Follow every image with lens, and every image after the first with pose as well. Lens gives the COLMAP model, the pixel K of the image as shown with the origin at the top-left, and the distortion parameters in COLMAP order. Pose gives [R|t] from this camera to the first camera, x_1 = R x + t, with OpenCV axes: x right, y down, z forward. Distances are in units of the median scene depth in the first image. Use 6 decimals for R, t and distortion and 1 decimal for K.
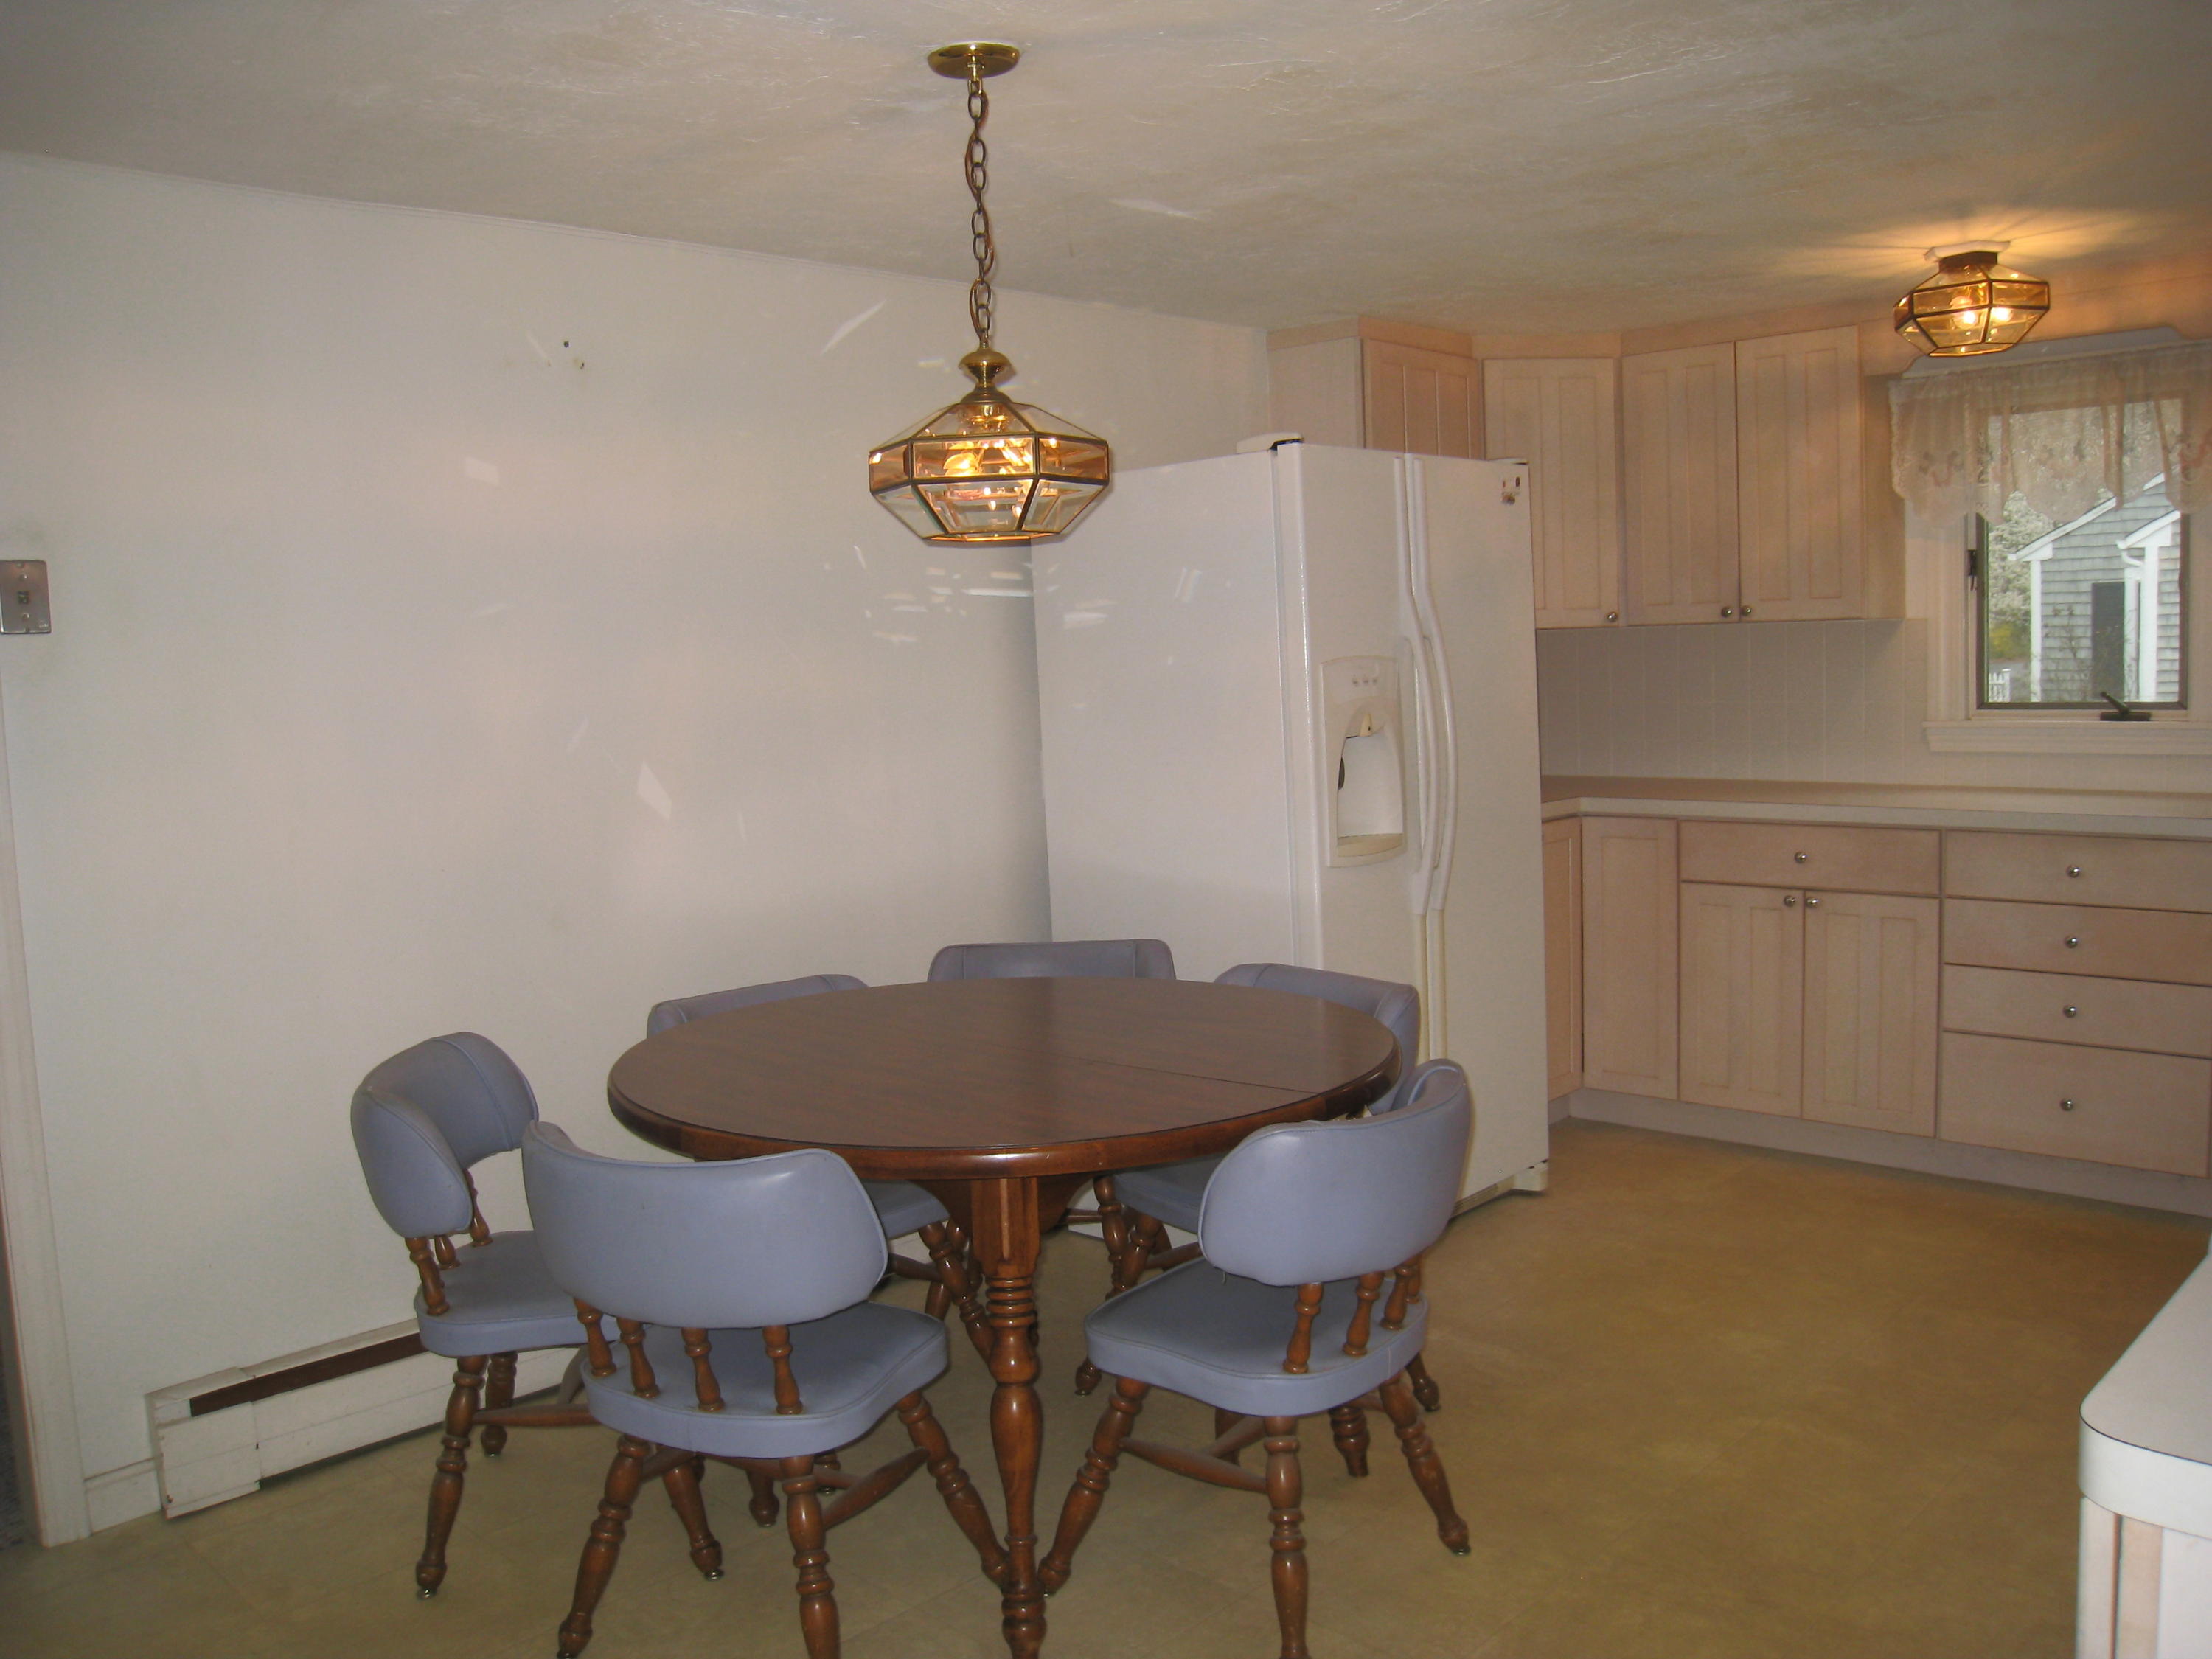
lens RADIAL K [[1779.9, 0, 1104.8], [0, 1779.9, 838.2], [0, 0, 1]] dist [-0.153184, 0.081295]
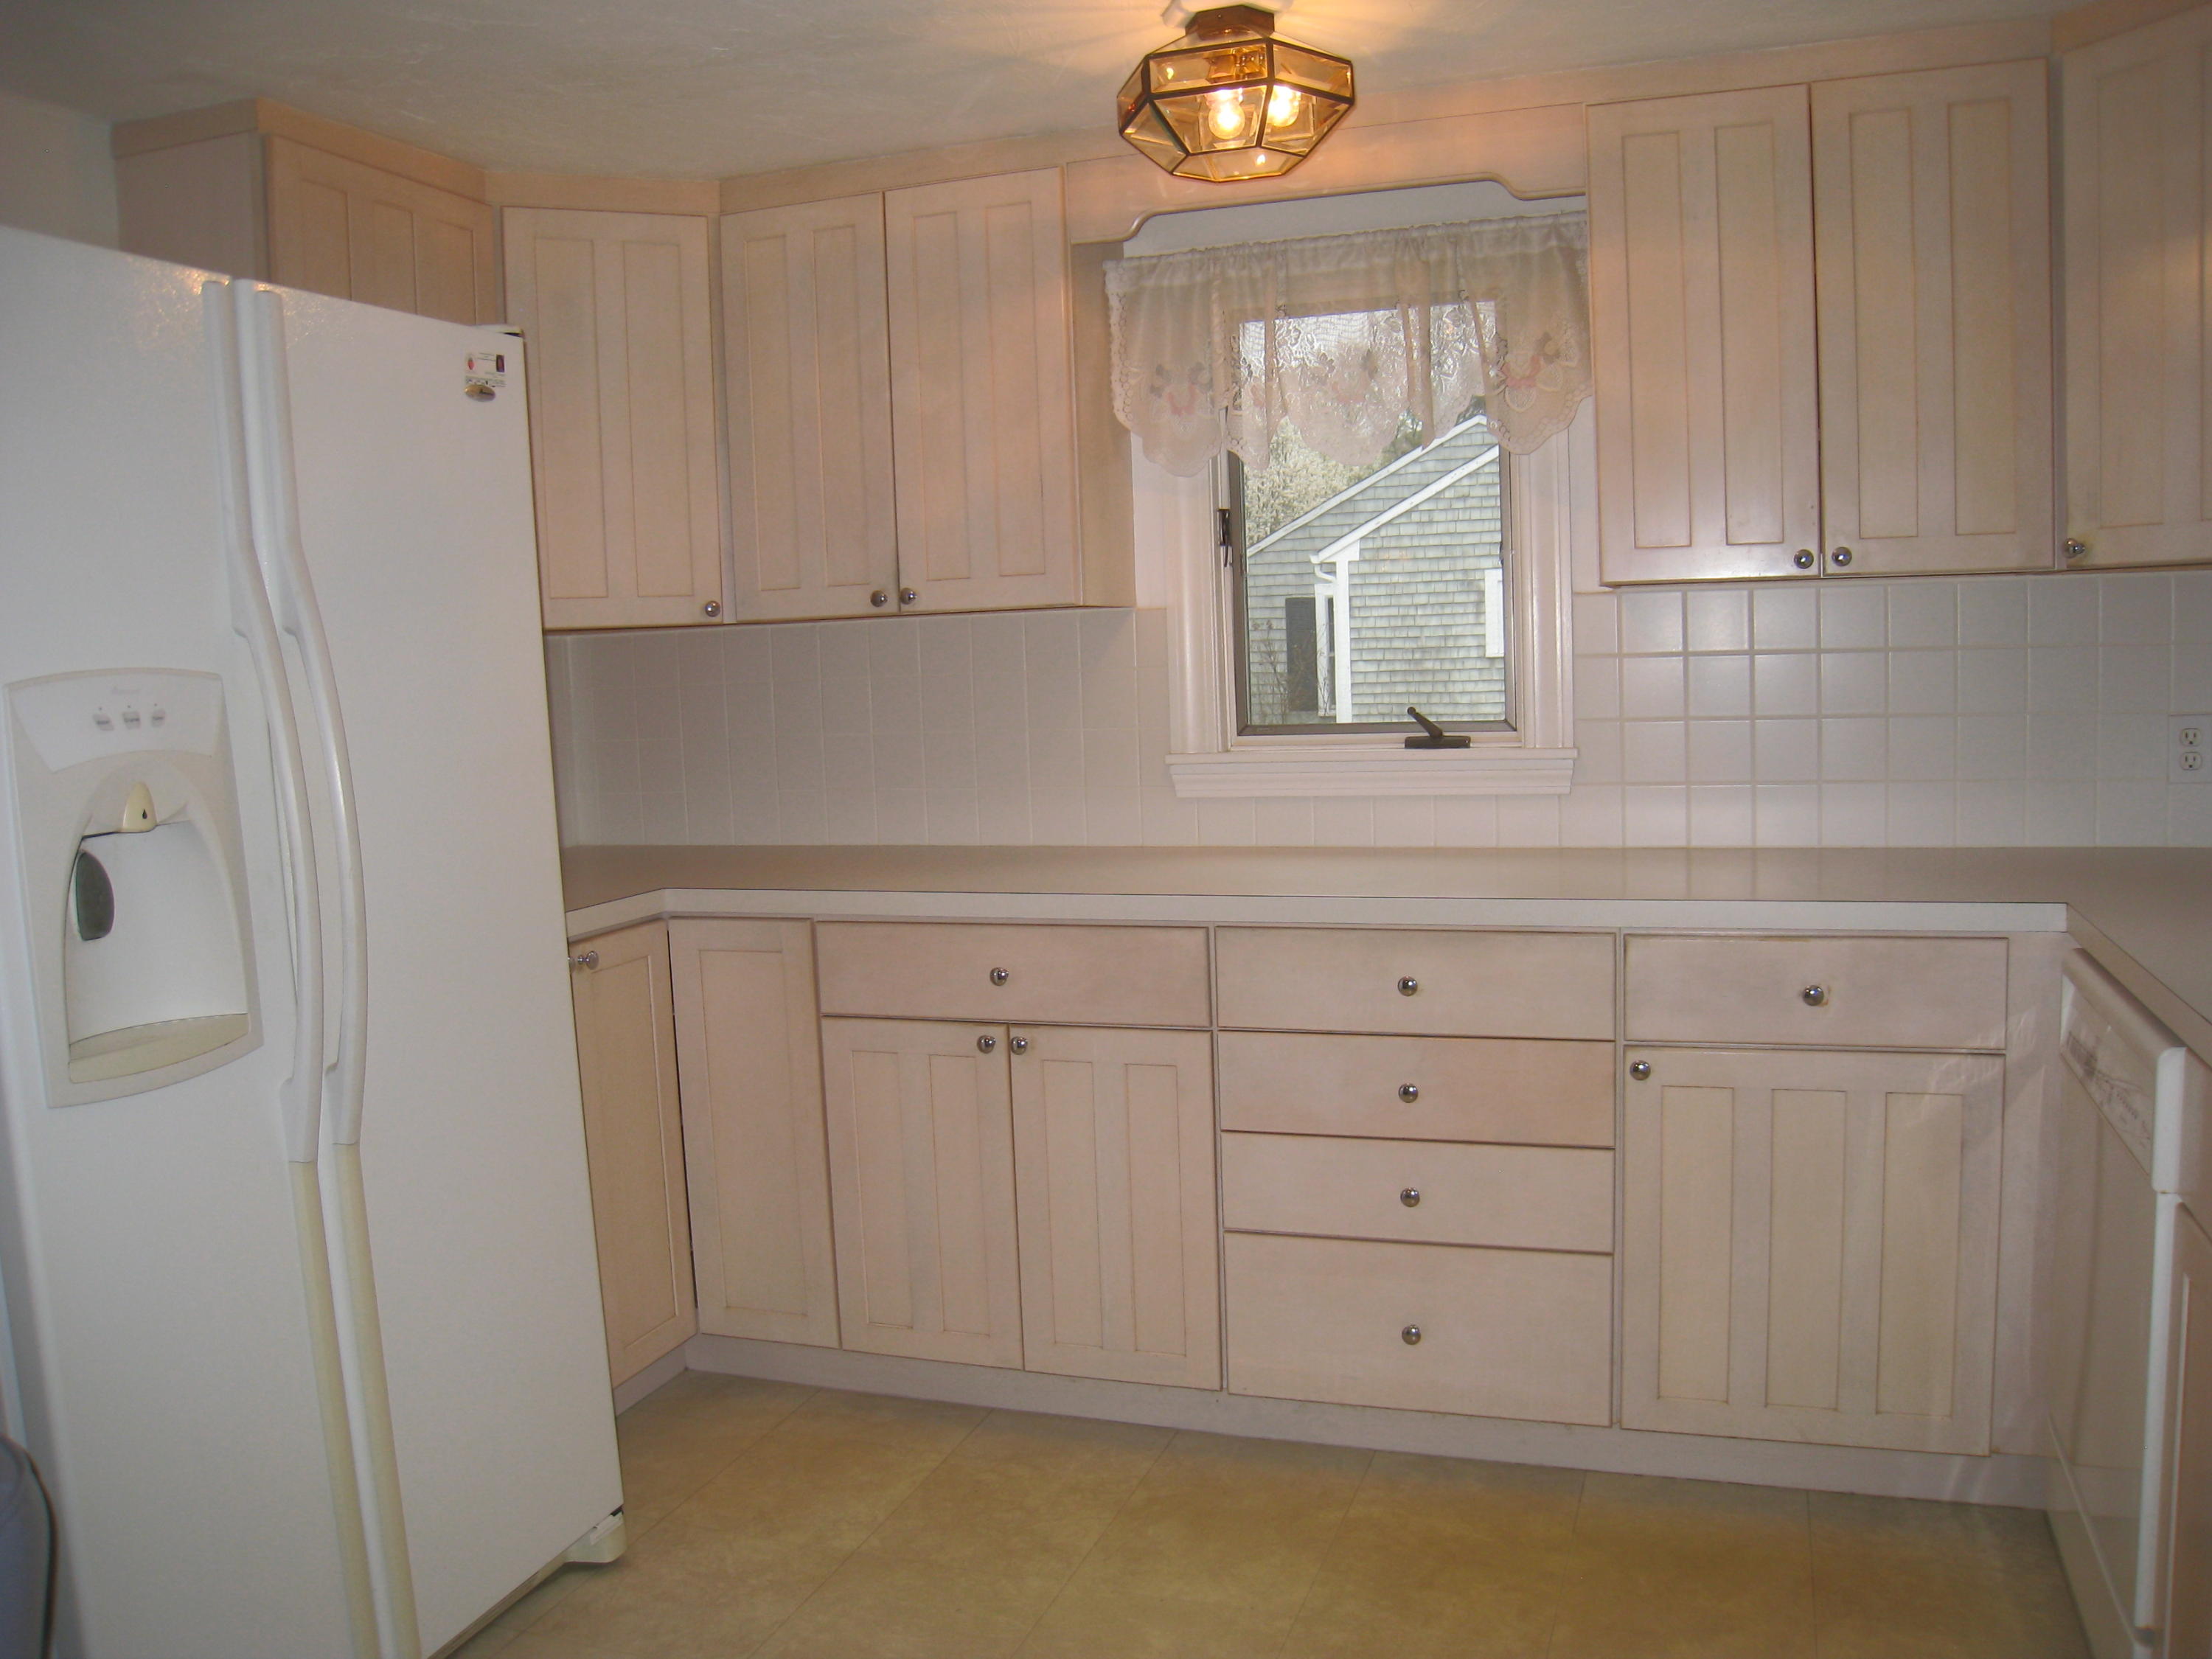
lens RADIAL K [[1809.5, 0, 1106.0], [0, 1809.5, 829.5], [0, 0, 1]] dist [-0.169168, 0.114220]
pose [[0.908707, -0.037064, 0.415787, 0.155731], [0.045197, 0.998931, -0.009733, -0.033250], [-0.414982, 0.027637, 0.909410, 0.364699]]
